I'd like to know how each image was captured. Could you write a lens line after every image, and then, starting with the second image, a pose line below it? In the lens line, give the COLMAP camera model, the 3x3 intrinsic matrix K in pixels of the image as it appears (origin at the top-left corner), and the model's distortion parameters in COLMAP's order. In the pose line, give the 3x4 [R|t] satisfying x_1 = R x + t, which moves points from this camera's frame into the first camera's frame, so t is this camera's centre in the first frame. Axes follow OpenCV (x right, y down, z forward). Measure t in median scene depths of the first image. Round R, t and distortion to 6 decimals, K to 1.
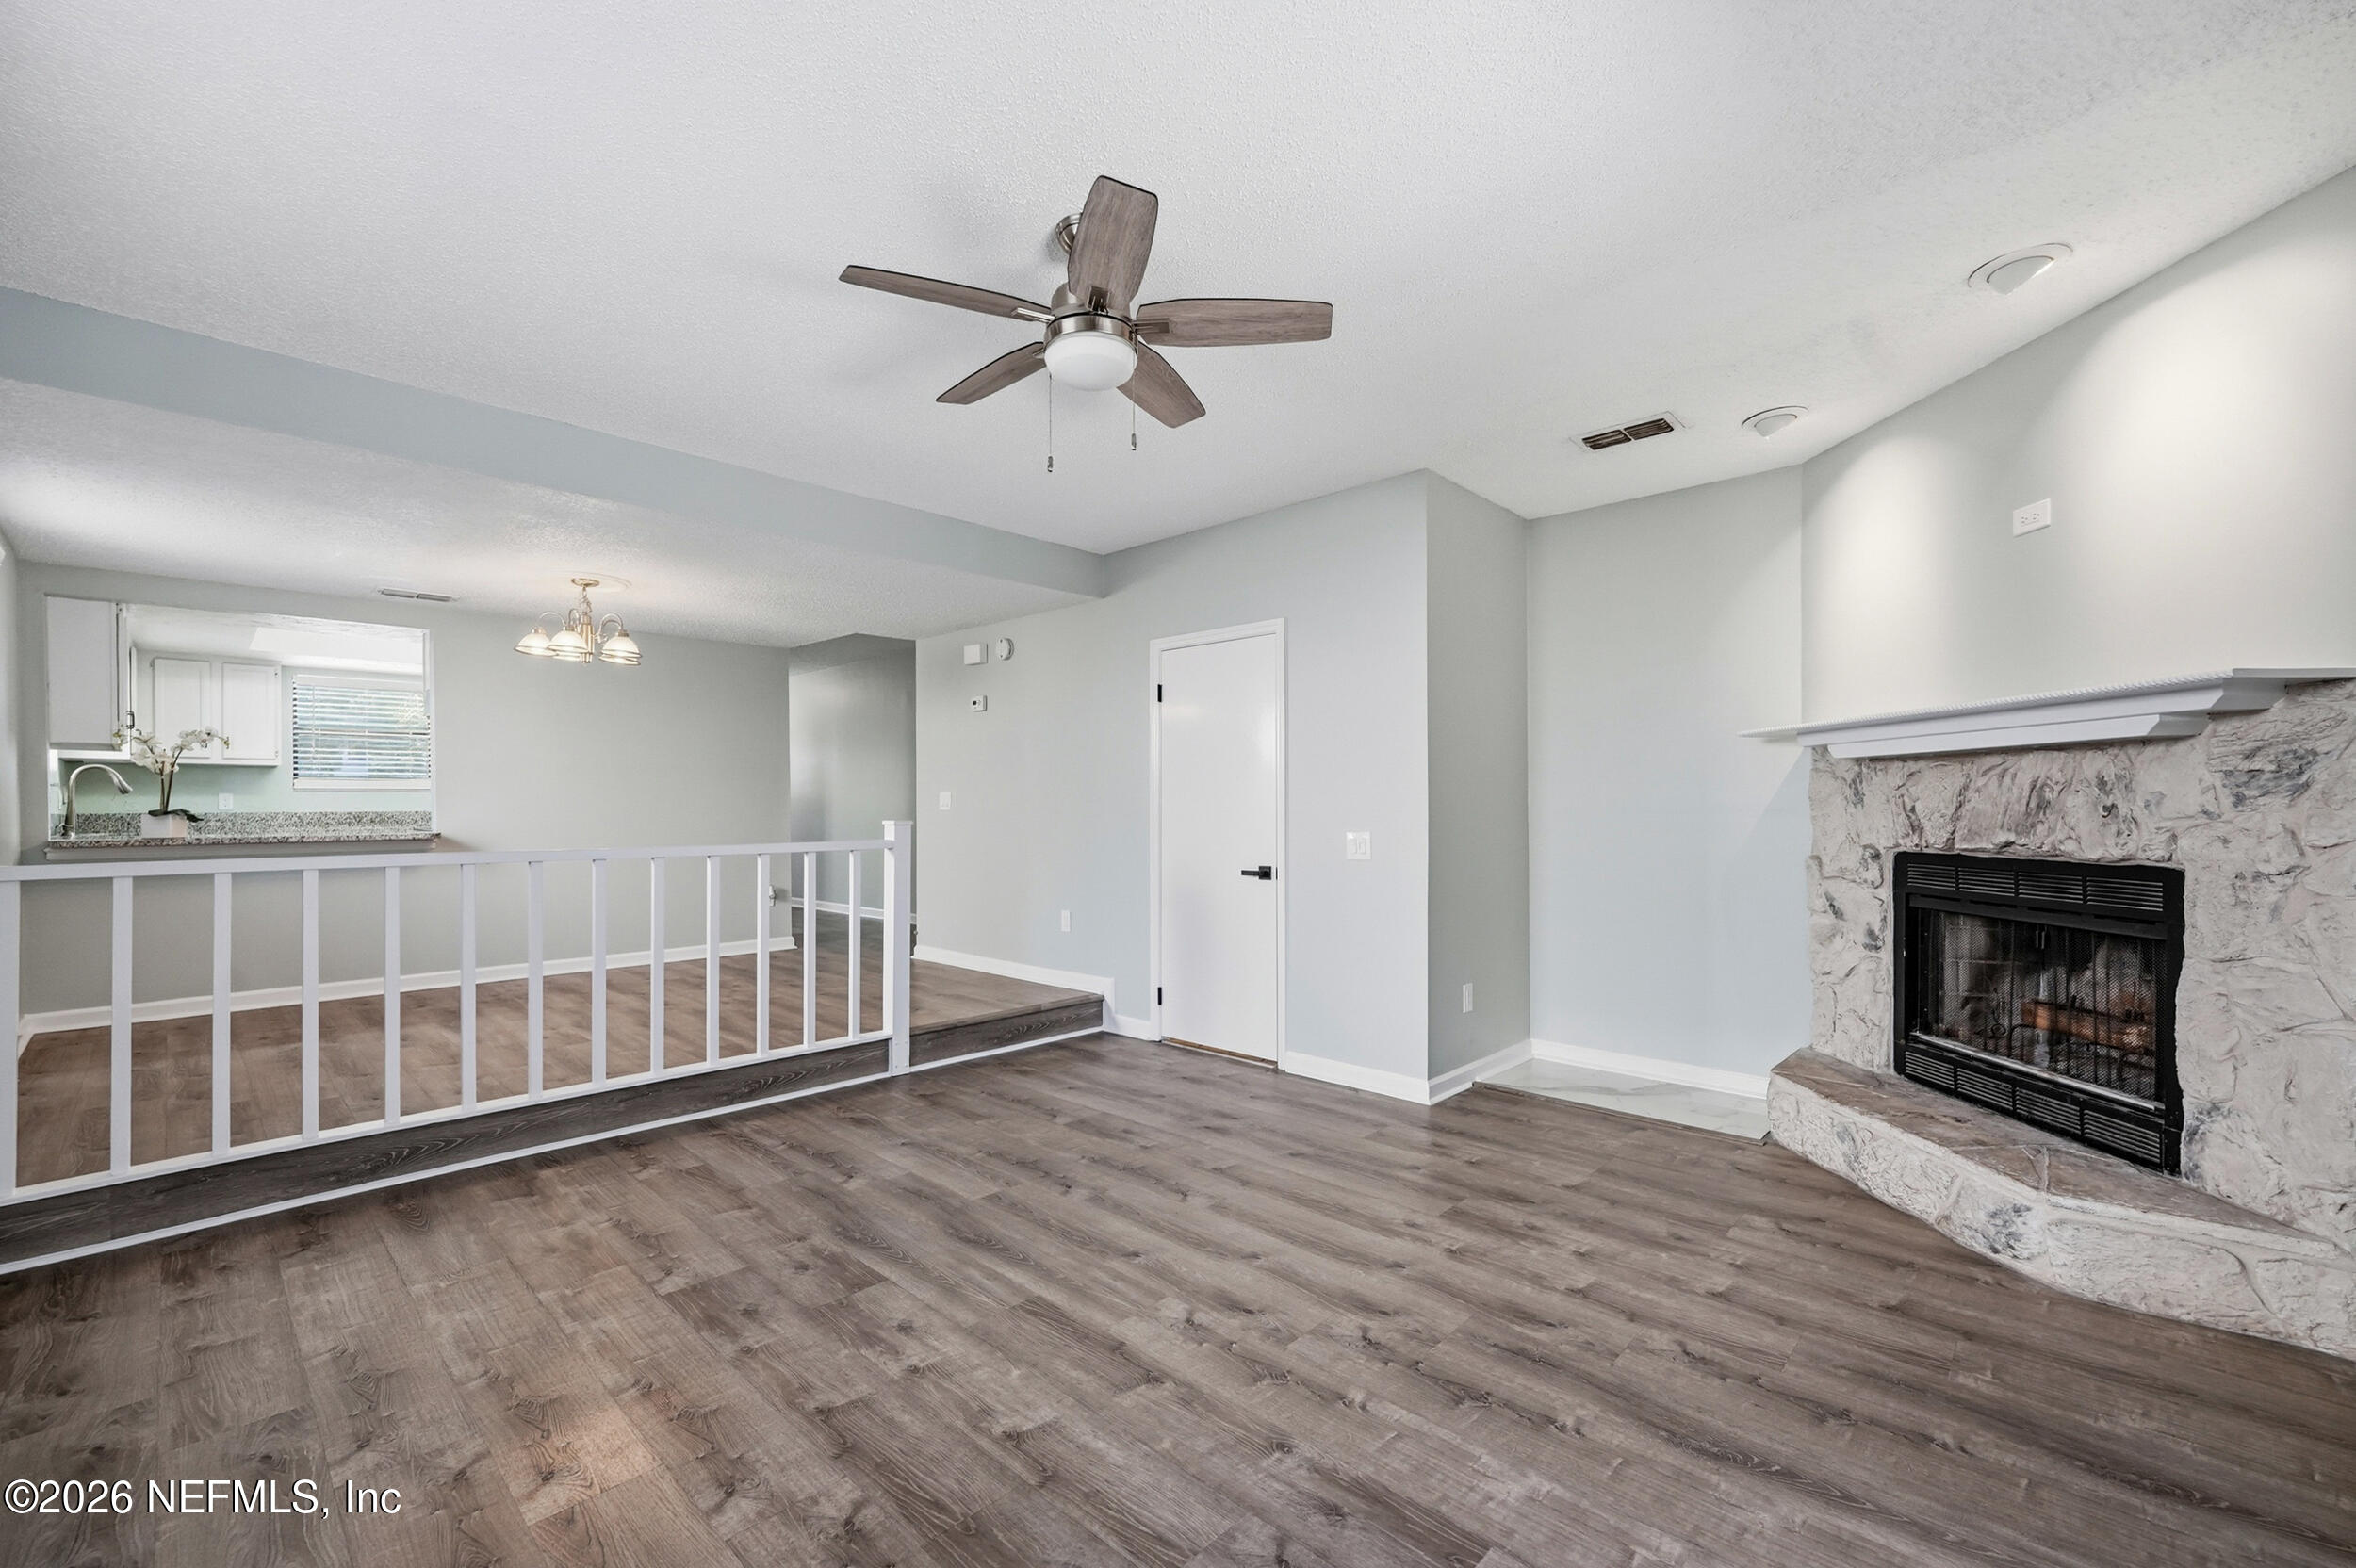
lens RADIAL K [[976.4, 0, 1187.6], [0, 976.4, 811.0], [0, 0, 1]] dist [-0.008835, 0.001887]
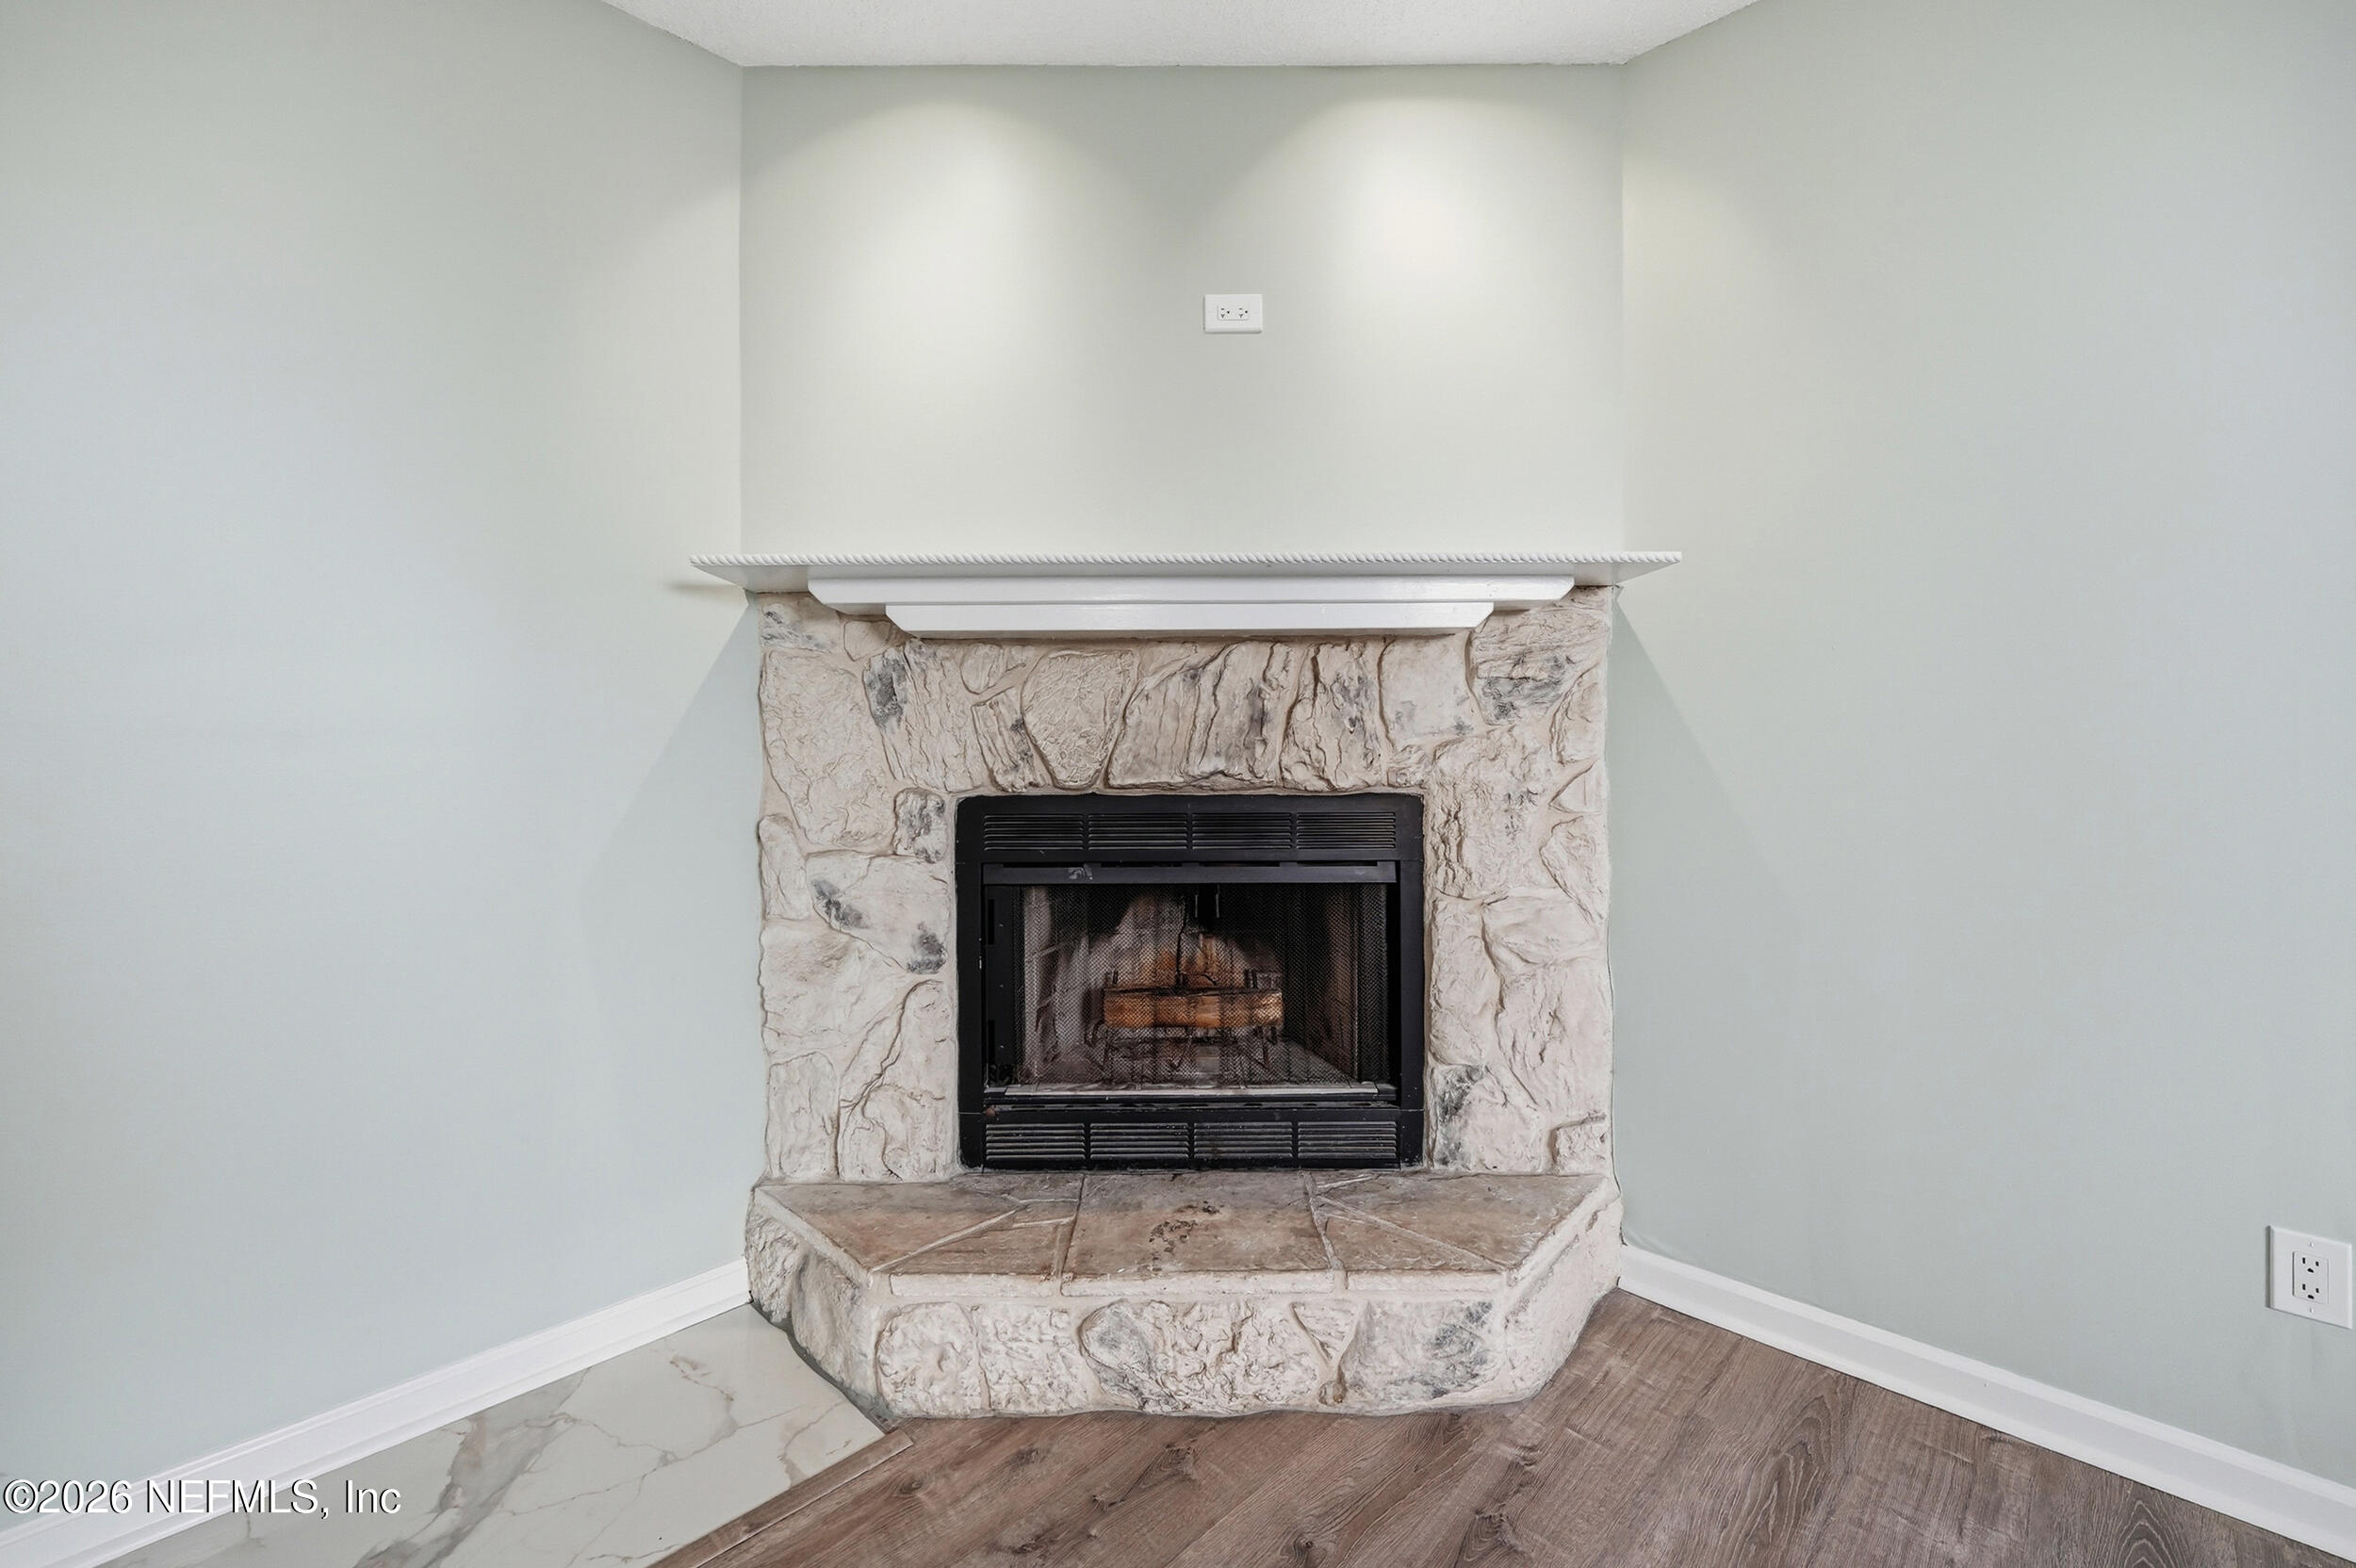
lens RADIAL K [[976.4, 0, 1183.0], [0, 976.4, 752.1], [0, 0, 1]] dist [-0.008835, 0.001887]
pose [[0.019747, 0.003122, 0.999800, 0.155170], [0.008272, 0.999960, -0.003286, 0.020581], [-0.999771, 0.008336, 0.019721, 1.016052]]
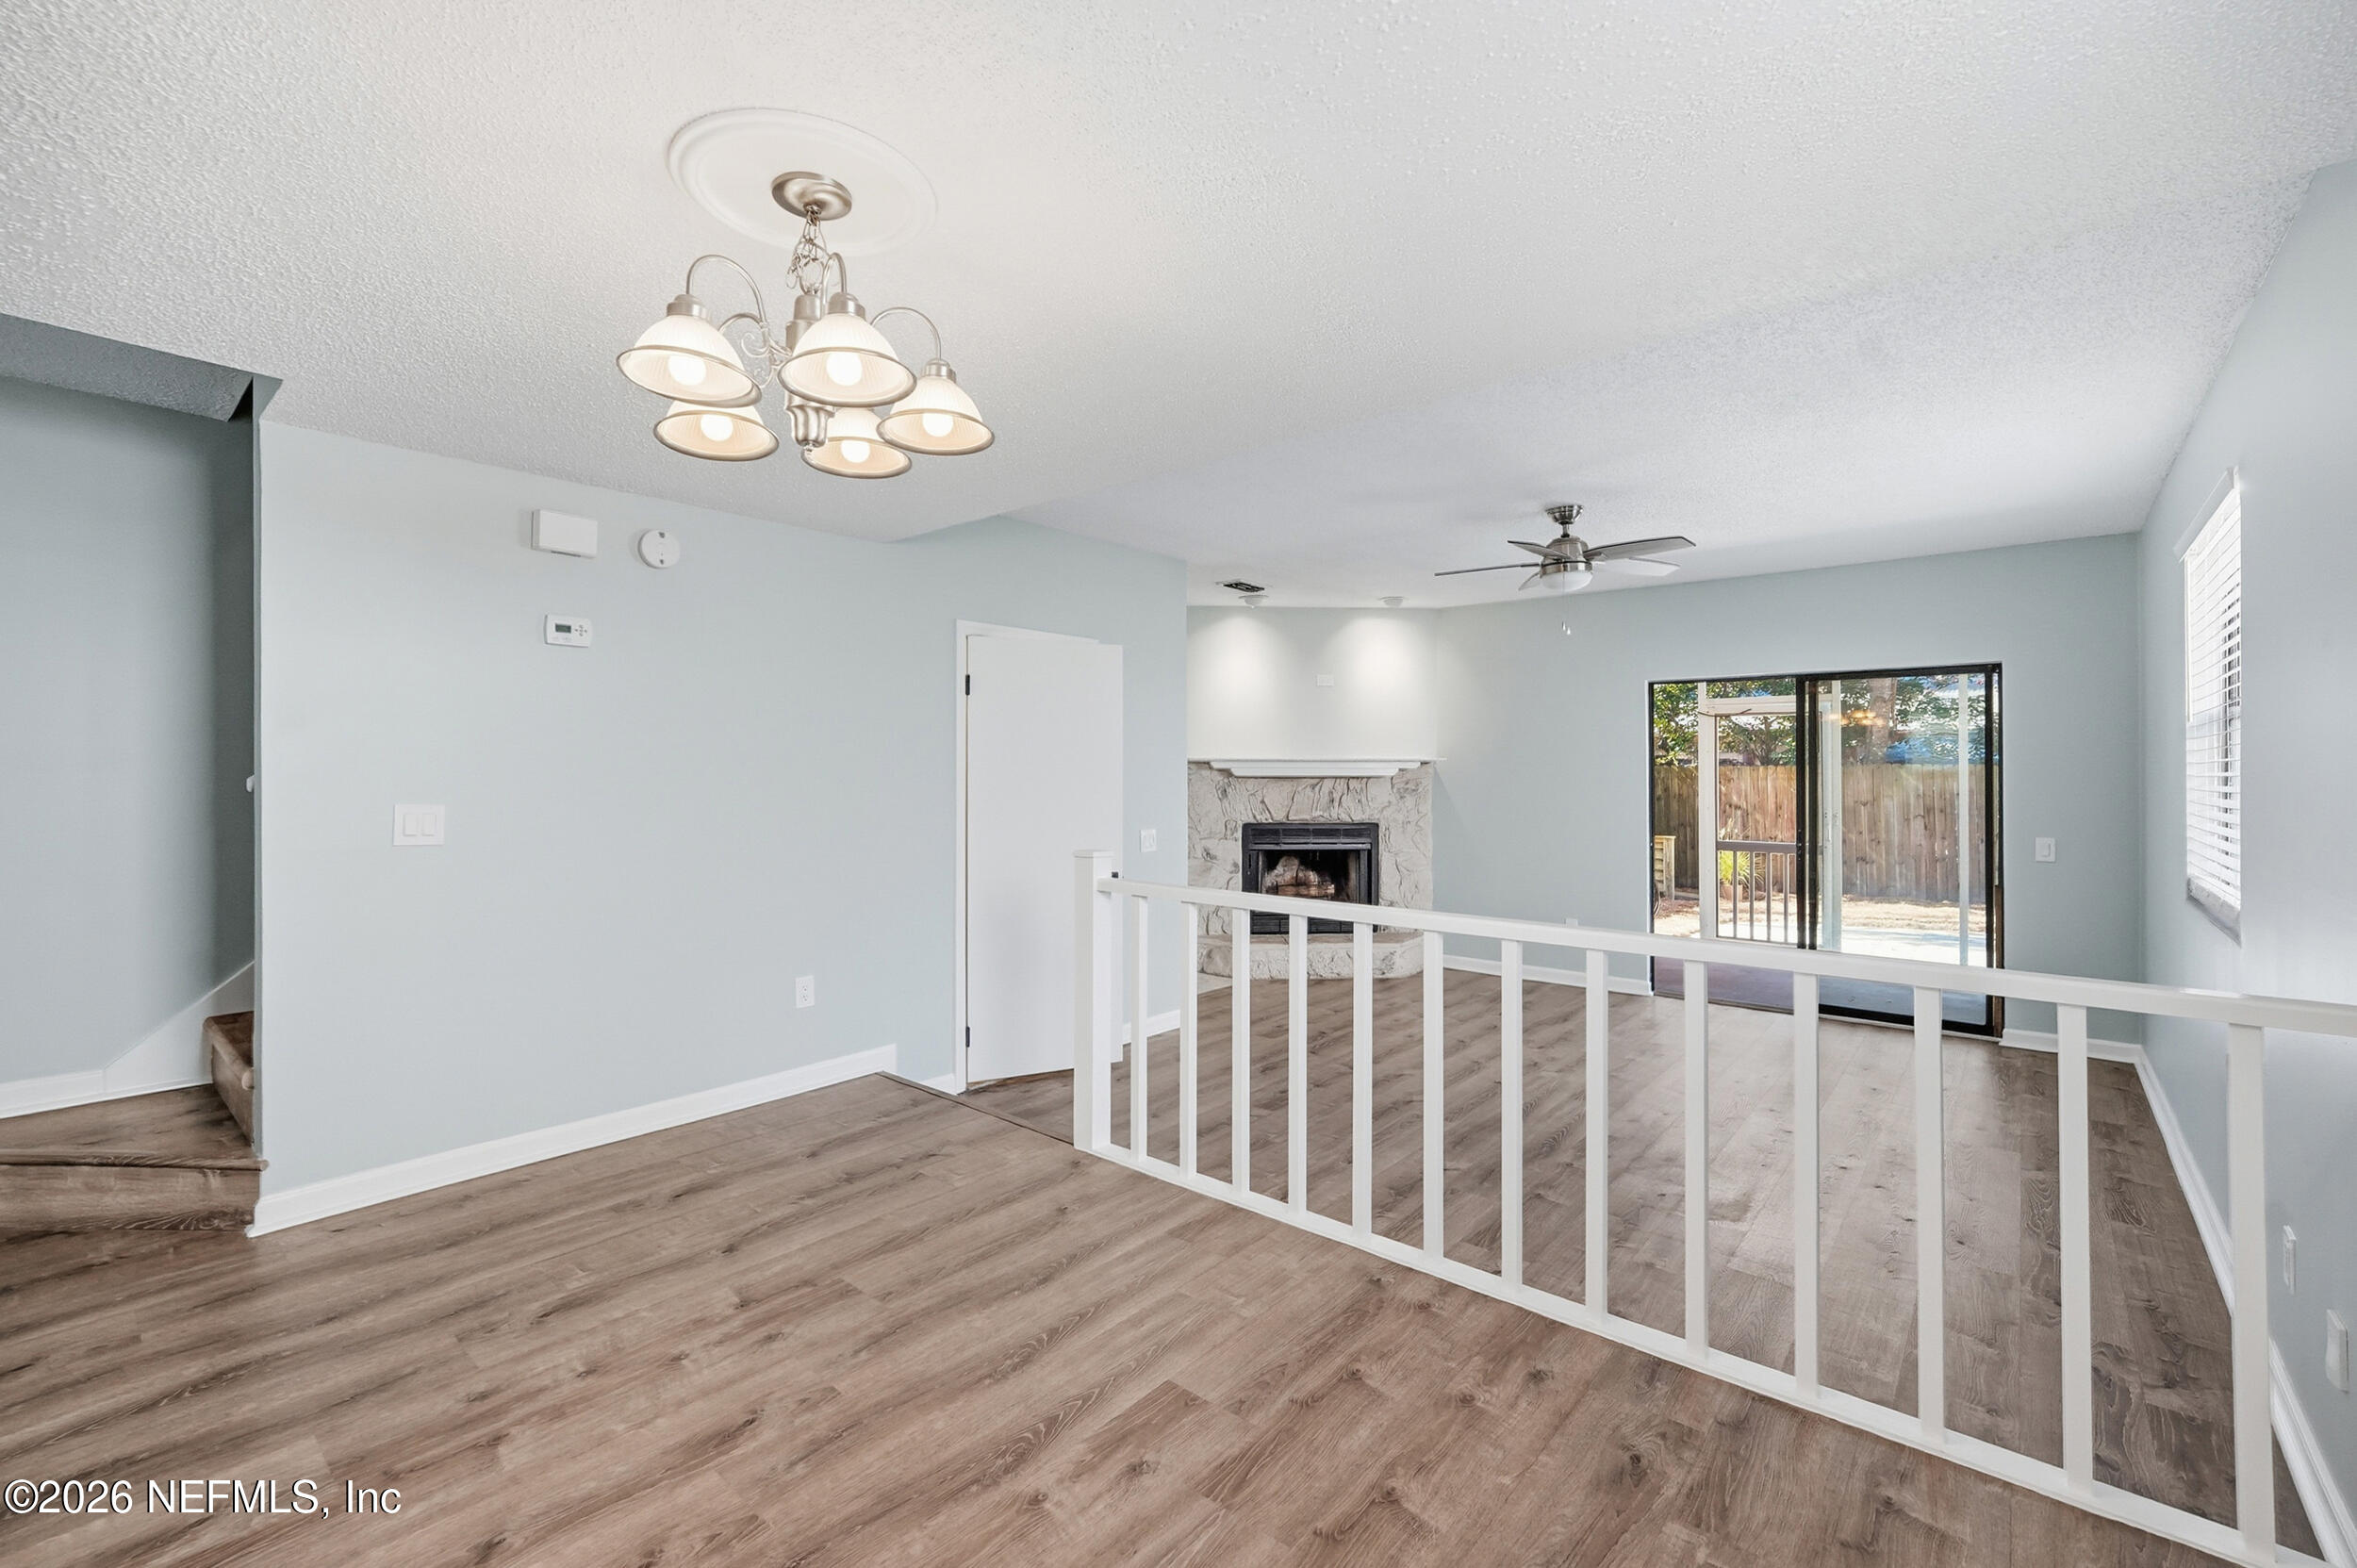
lens RADIAL K [[976.9, 0, 1184.5], [0, 976.9, 784.2], [0, 0, 1]] dist [-0.008835, 0.001887]
pose [[-0.049748, -0.010437, 0.998707, -1.535720], [0.001060, 0.999944, 0.010503, -0.070722], [-0.998761, 0.001581, -0.049735, 1.459207]]
